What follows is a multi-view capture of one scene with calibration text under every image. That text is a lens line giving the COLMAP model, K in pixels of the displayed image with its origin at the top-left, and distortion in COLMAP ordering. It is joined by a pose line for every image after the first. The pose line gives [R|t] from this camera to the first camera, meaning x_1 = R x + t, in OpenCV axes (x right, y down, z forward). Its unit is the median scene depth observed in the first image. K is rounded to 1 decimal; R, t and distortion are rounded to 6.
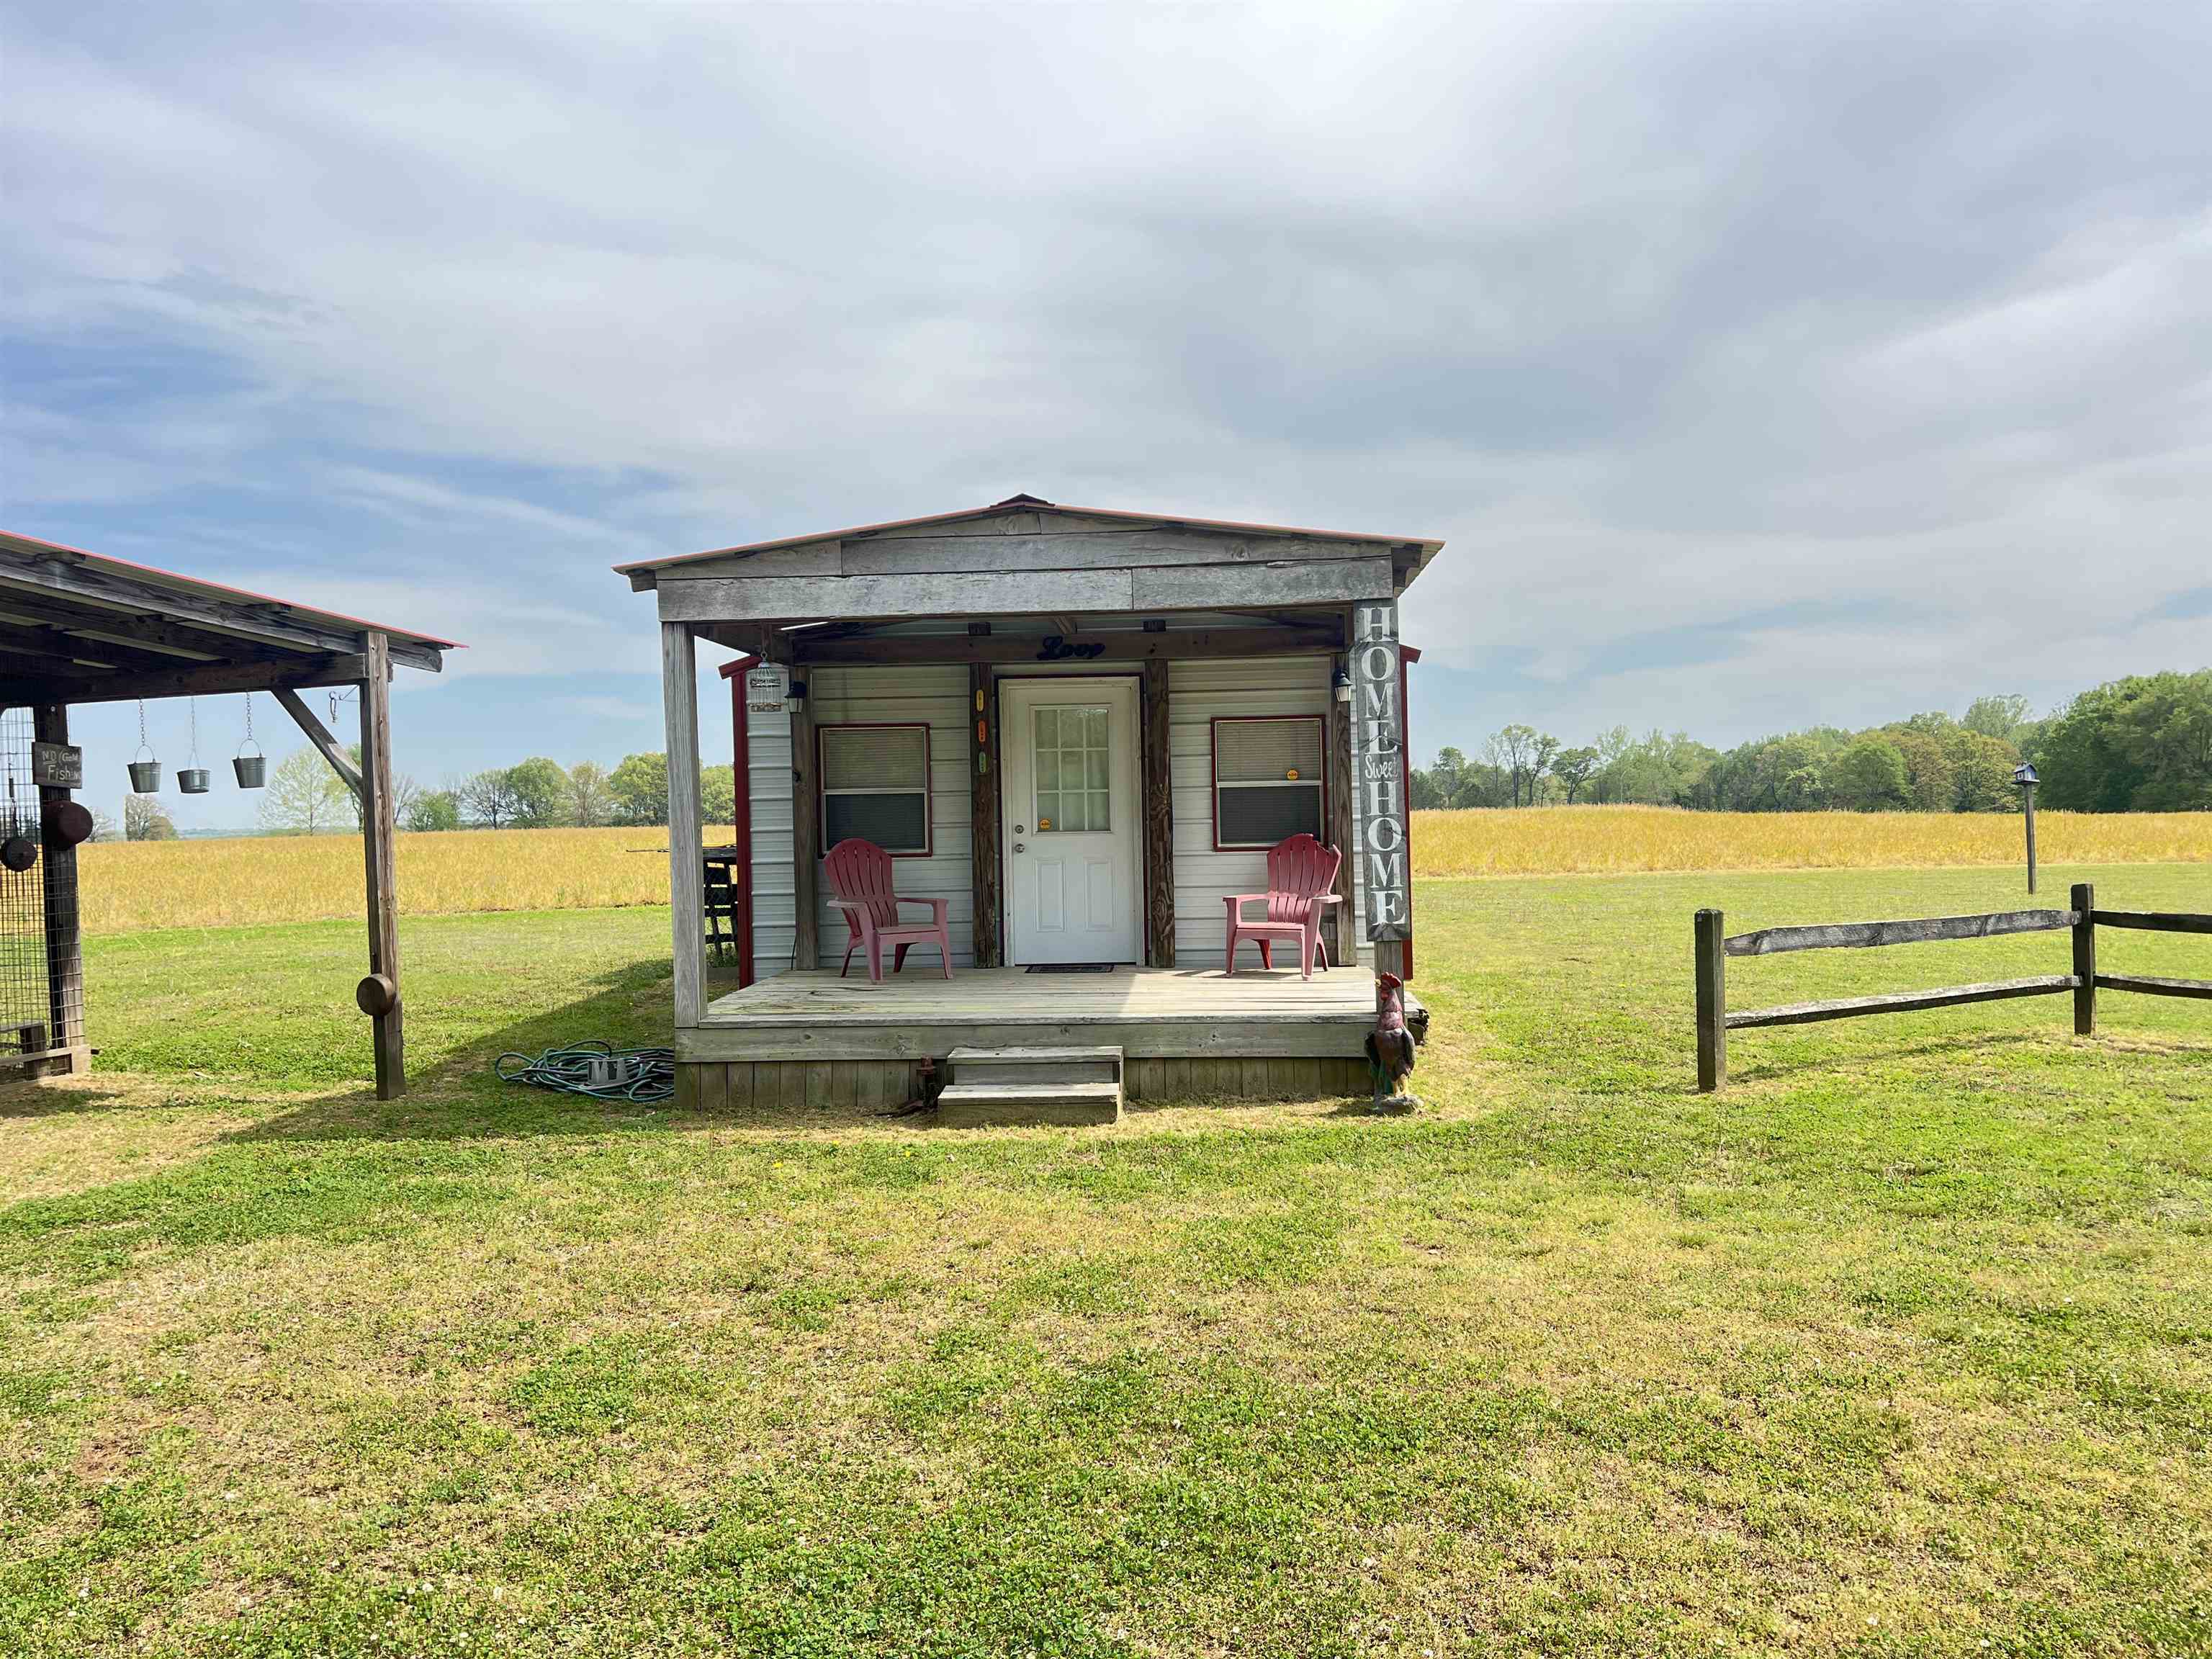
lens RADIAL K [[1605.8, 0, 1106.0], [0, 1605.8, 829.5], [0, 0, 1]] dist [-0.001579, -0.001745]
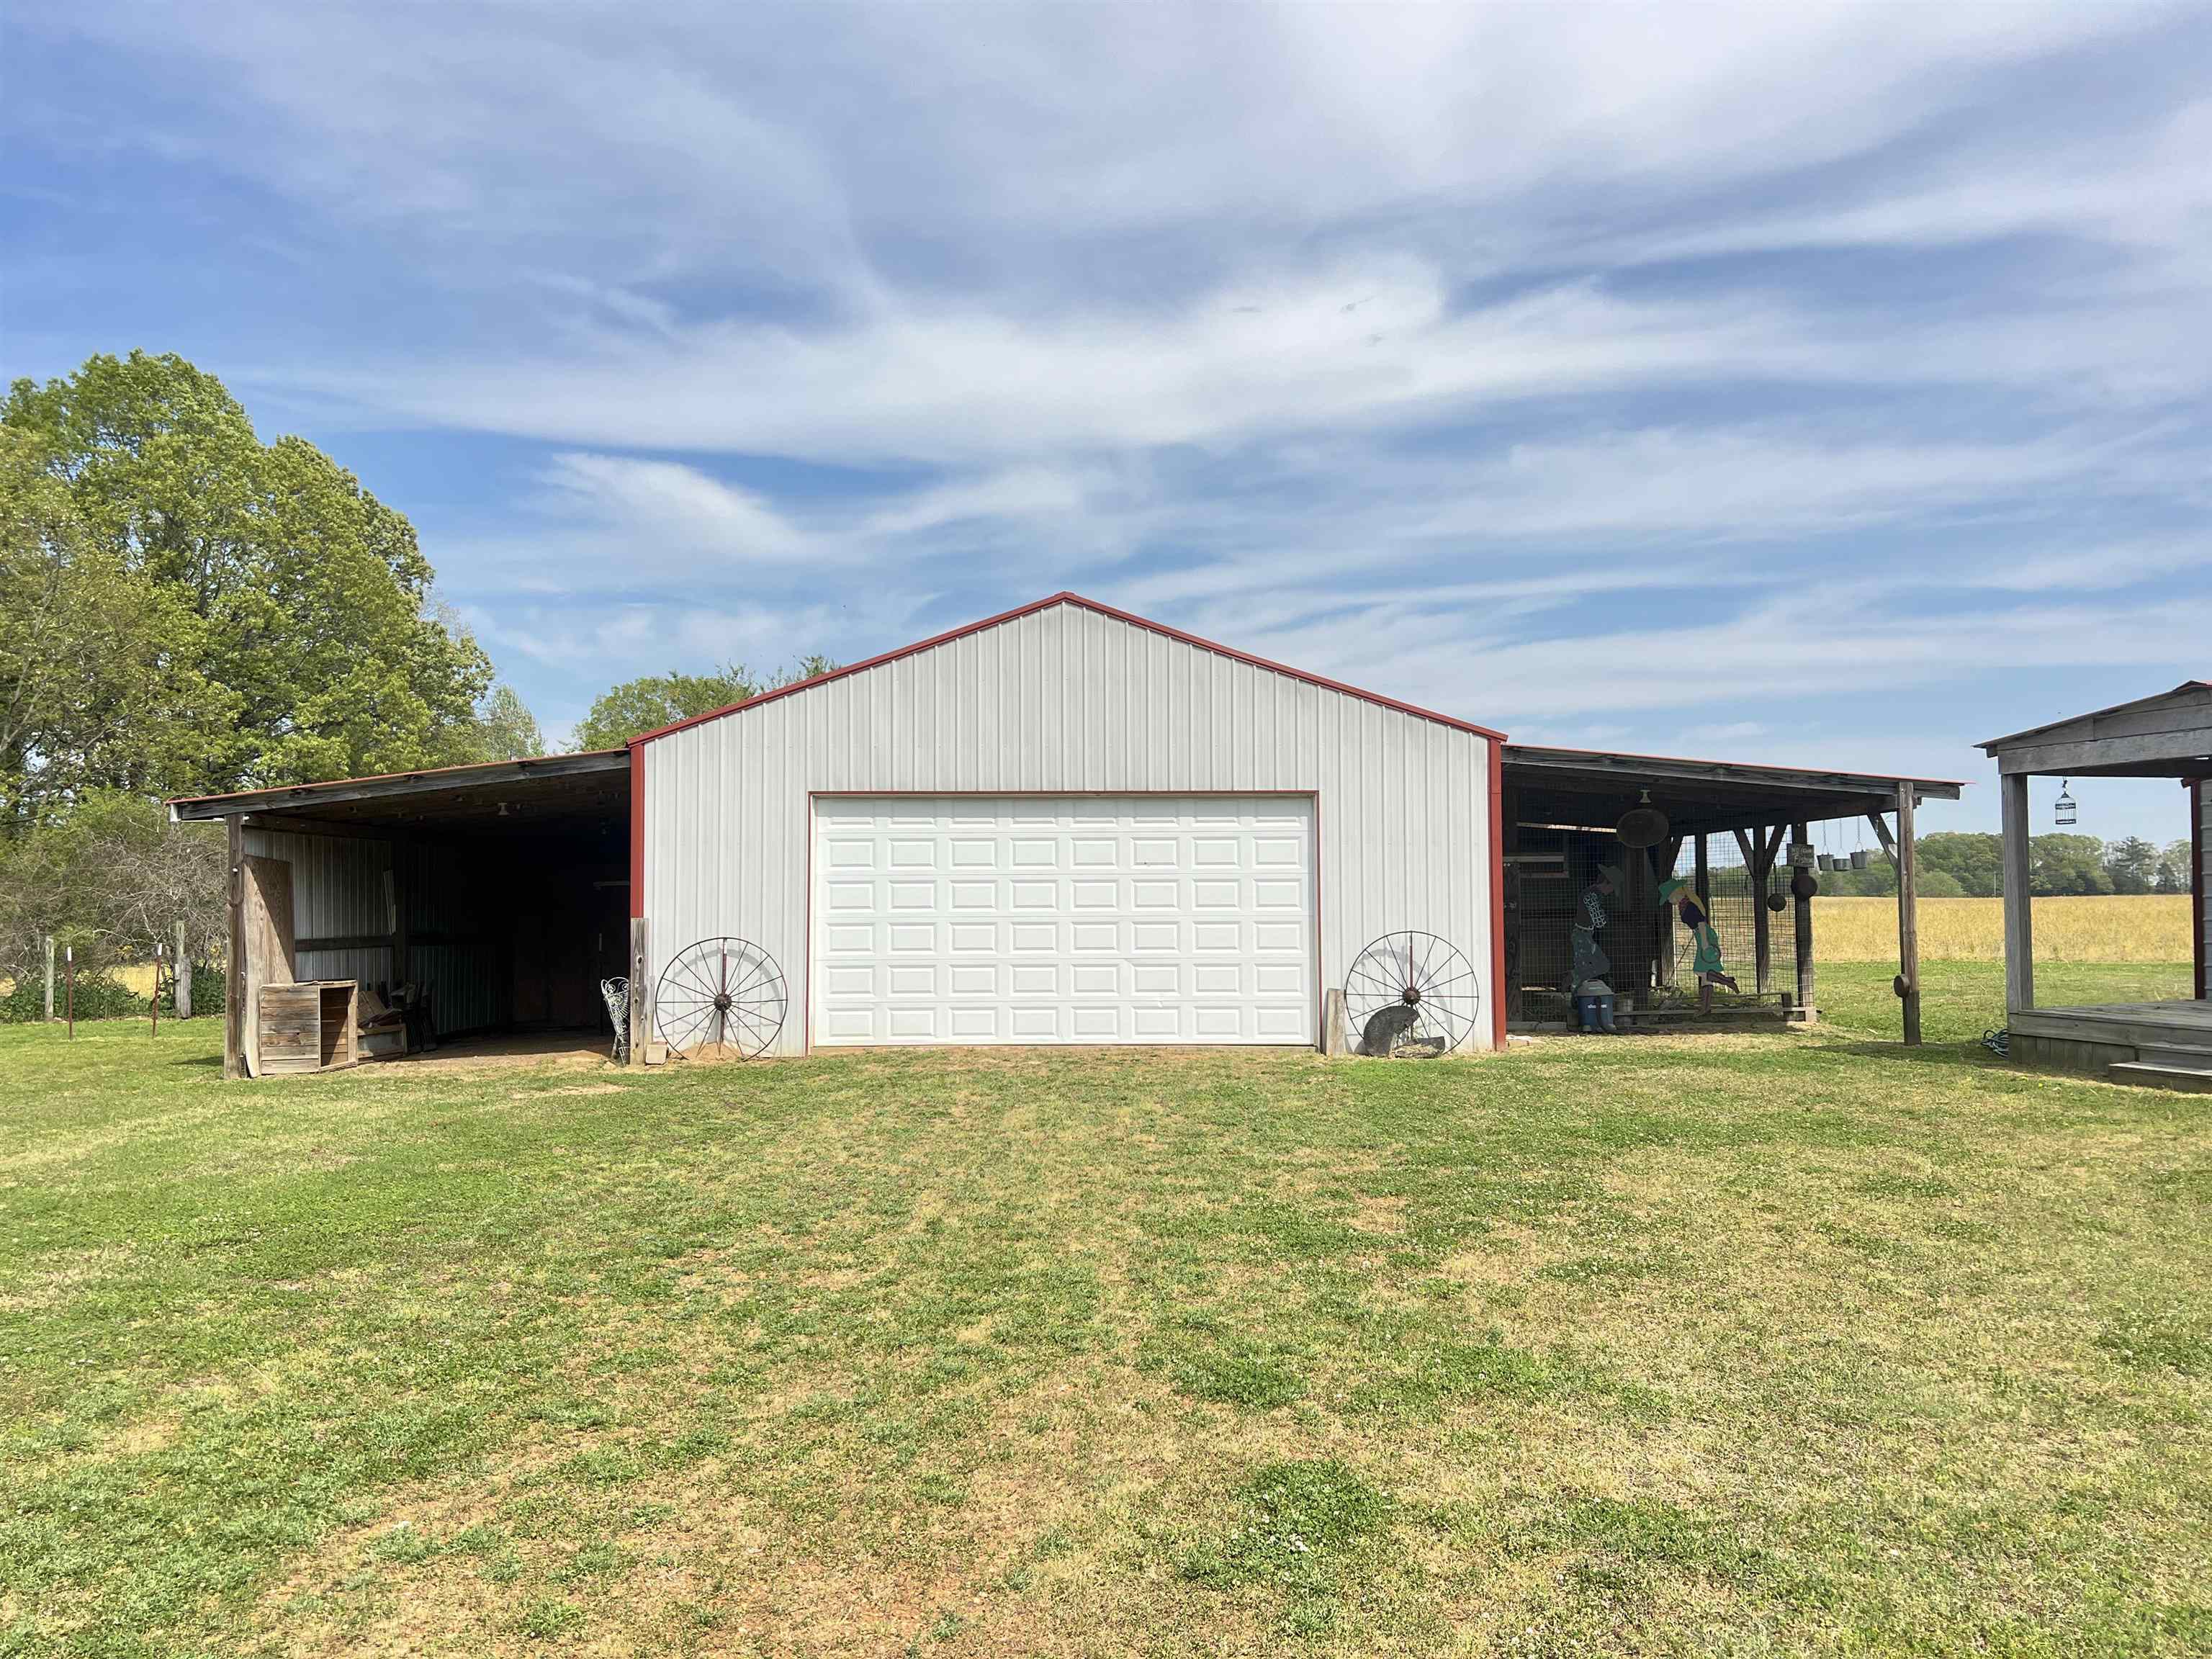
lens RADIAL K [[1678.9, 0, 1106.0], [0, 1678.9, 829.5], [0, 0, 1]] dist [-0.001535, 0.002030]
pose [[0.338958, -0.019684, -0.940595, 0.996501], [-0.005785, 0.999719, -0.023006, -0.022374], [0.940784, 0.013240, 0.338749, -0.460755]]
